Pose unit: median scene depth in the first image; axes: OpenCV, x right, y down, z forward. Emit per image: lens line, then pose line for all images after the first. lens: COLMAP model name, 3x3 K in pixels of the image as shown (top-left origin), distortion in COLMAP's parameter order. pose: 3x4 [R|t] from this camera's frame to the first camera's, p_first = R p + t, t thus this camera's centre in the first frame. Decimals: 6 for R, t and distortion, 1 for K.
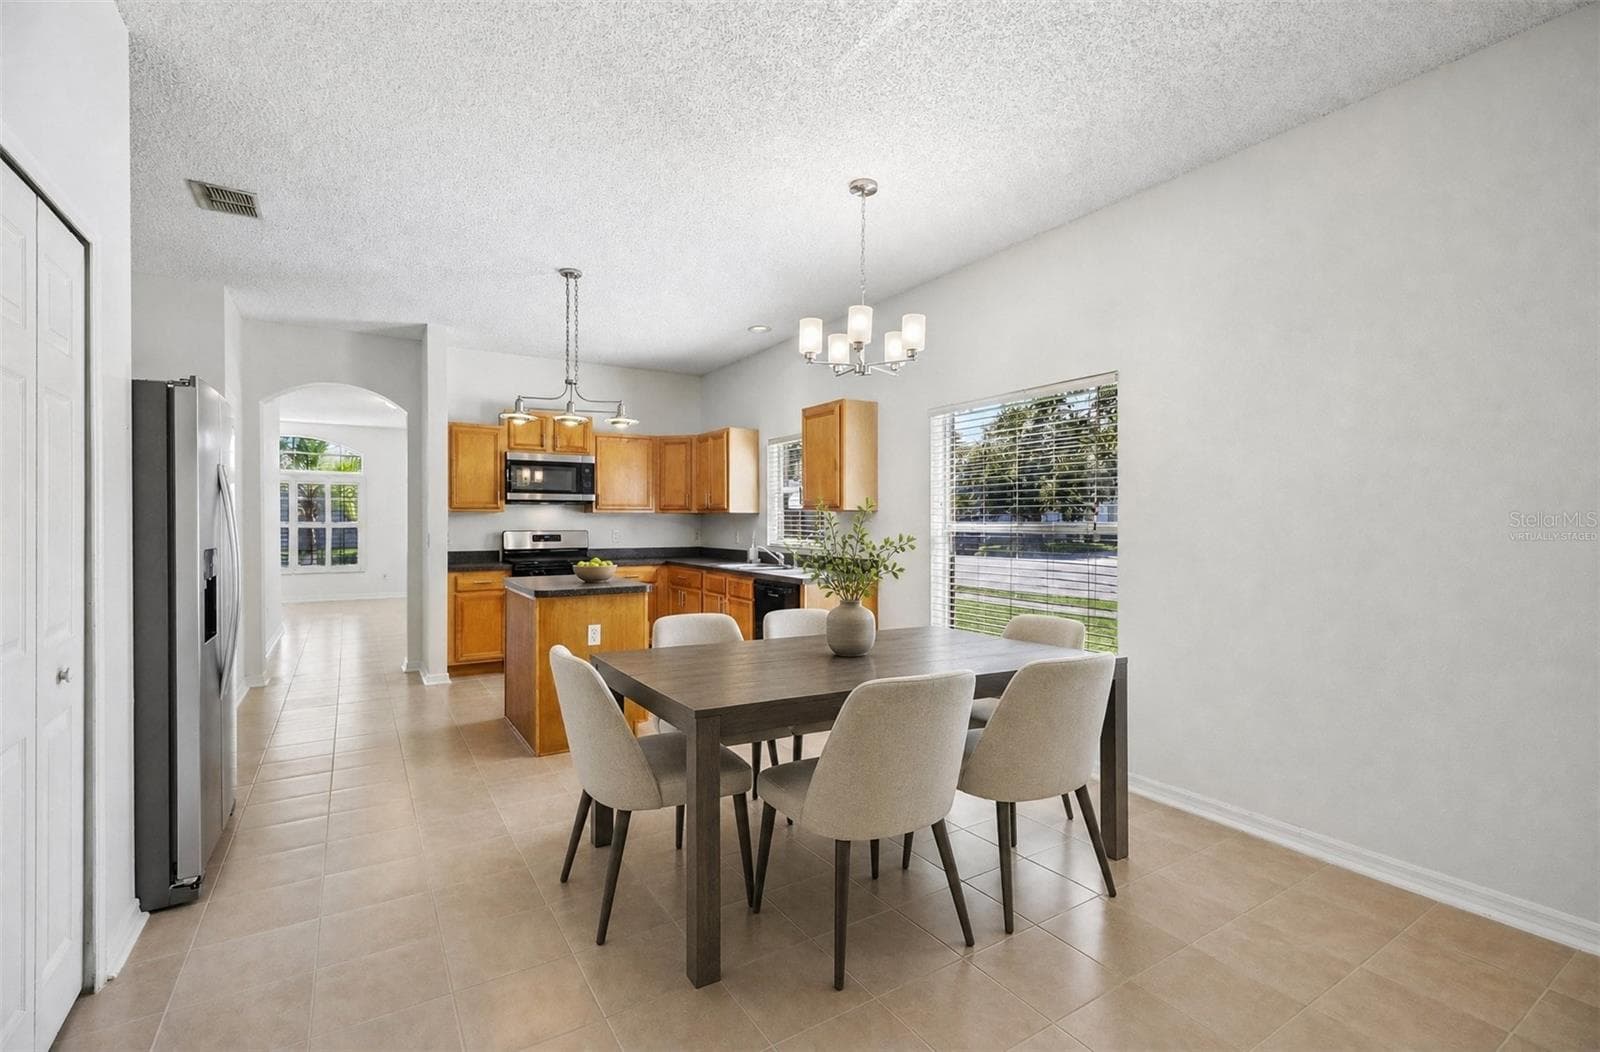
lens RADIAL K [[705.1, 0, 801.2], [0, 705.1, 515.6], [0, 0, 1]] dist [0.020324, 0.000577]
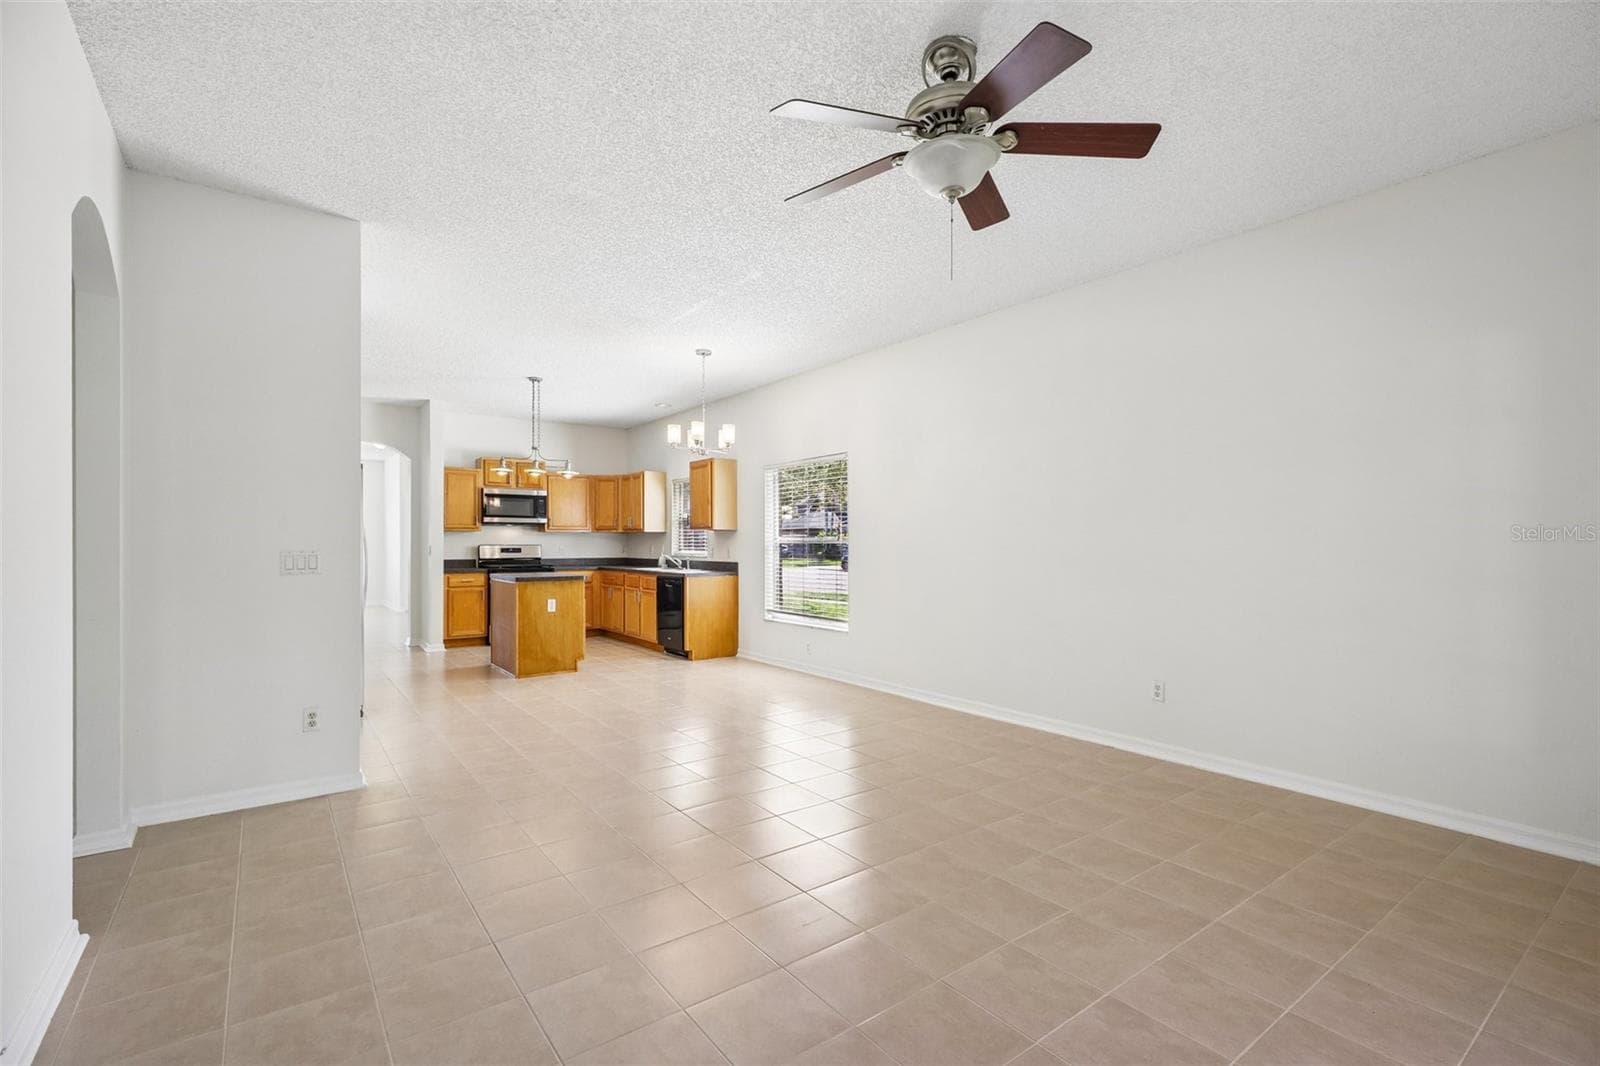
lens RADIAL K [[718.3, 0, 787.6], [0, 718.3, 541.1], [0, 0, 1]] dist [-0.001041, -0.000395]
pose [[0.998576, -0.000294, 0.053347, 0.104860], [-0.000047, 0.999980, 0.006400, 0.005228], [-0.053348, -0.006393, 0.998556, -0.438278]]
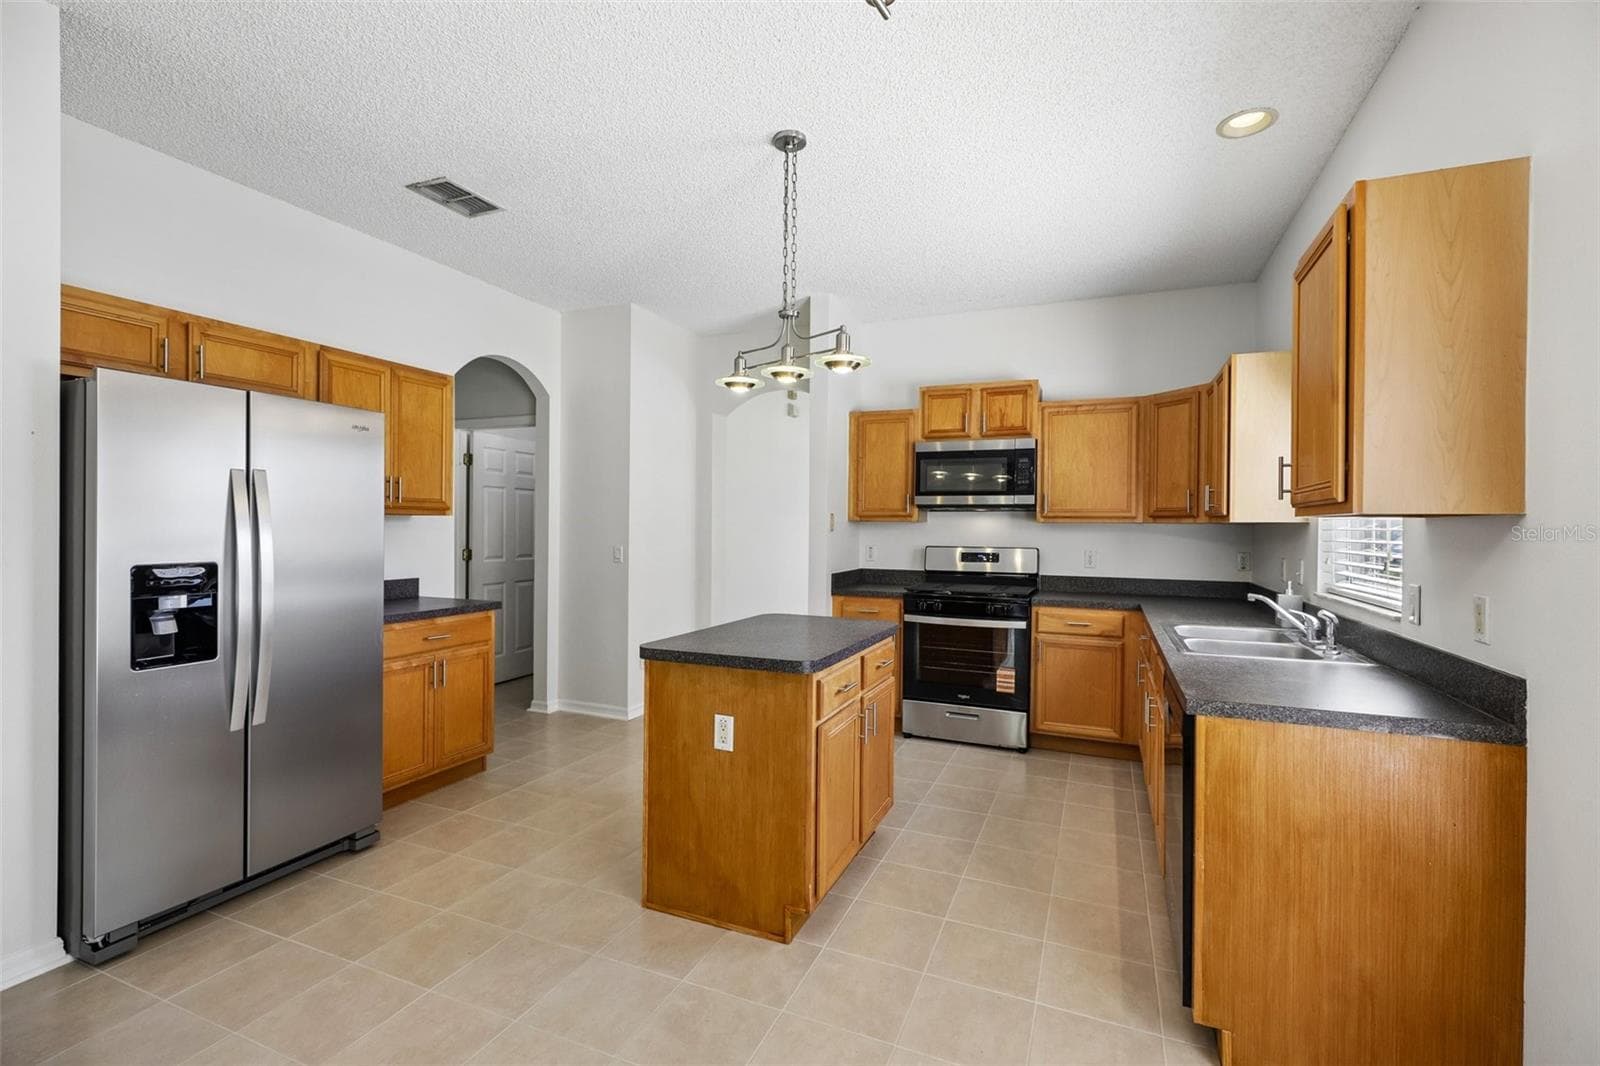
lens RADIAL K [[718.3, 0, 791.8], [0, 718.3, 533.3], [0, 0, 1]] dist [-0.001041, -0.000395]
pose [[0.580219, 0.011605, -0.814378, 0.138280], [-0.002484, 0.999919, 0.012480, -0.001772], [0.814457, -0.005218, 0.580201, 0.445553]]
